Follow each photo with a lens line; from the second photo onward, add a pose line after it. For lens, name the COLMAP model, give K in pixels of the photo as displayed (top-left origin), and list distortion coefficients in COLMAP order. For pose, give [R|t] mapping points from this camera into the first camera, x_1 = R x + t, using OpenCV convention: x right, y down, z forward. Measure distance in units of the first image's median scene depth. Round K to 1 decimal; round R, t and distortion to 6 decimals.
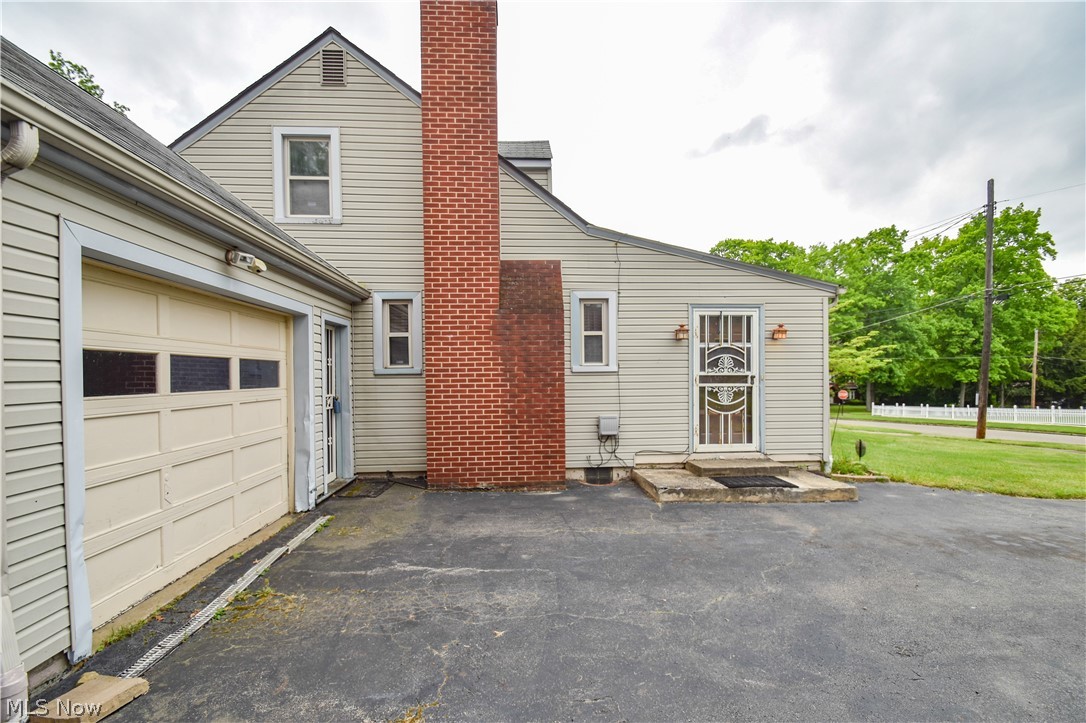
lens RADIAL K [[484.2, 0, 541.7], [0, 484.2, 371.6], [0, 0, 1]] dist [0.000300, -0.007673]
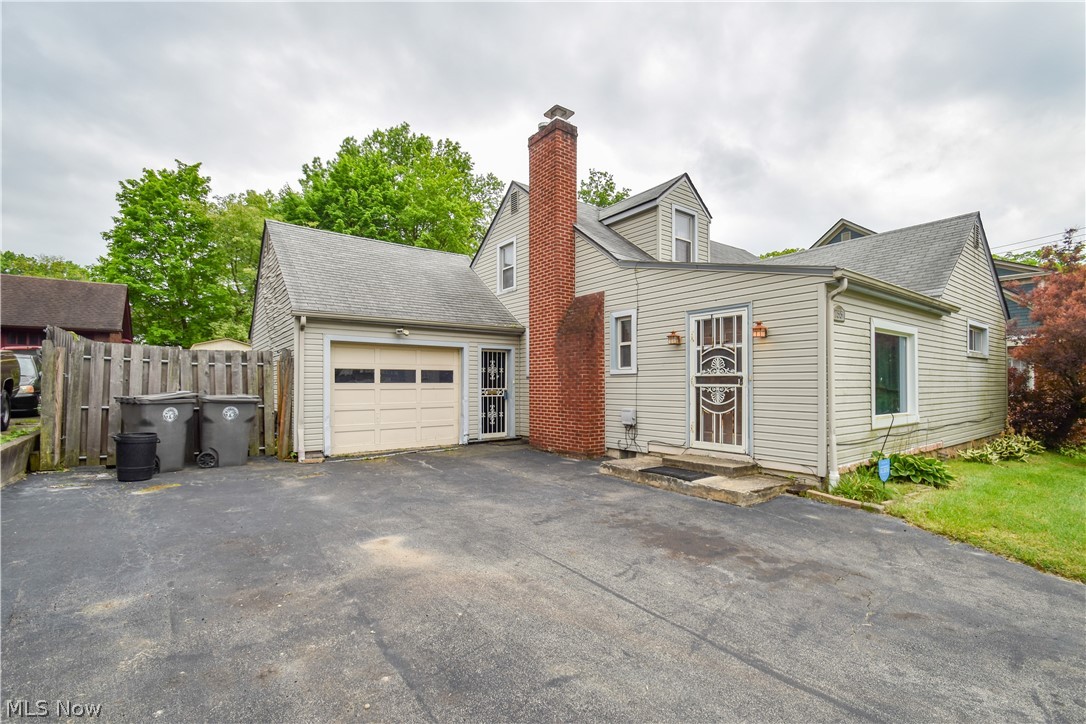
lens RADIAL K [[484.2, 0, 534.8], [0, 484.2, 365.7], [0, 0, 1]] dist [0.000300, -0.007673]
pose [[0.540790, -0.026547, -0.840739, 1.038834], [0.002773, 0.999553, -0.029777, 0.015276], [0.841153, 0.013772, 0.540622, 0.118846]]
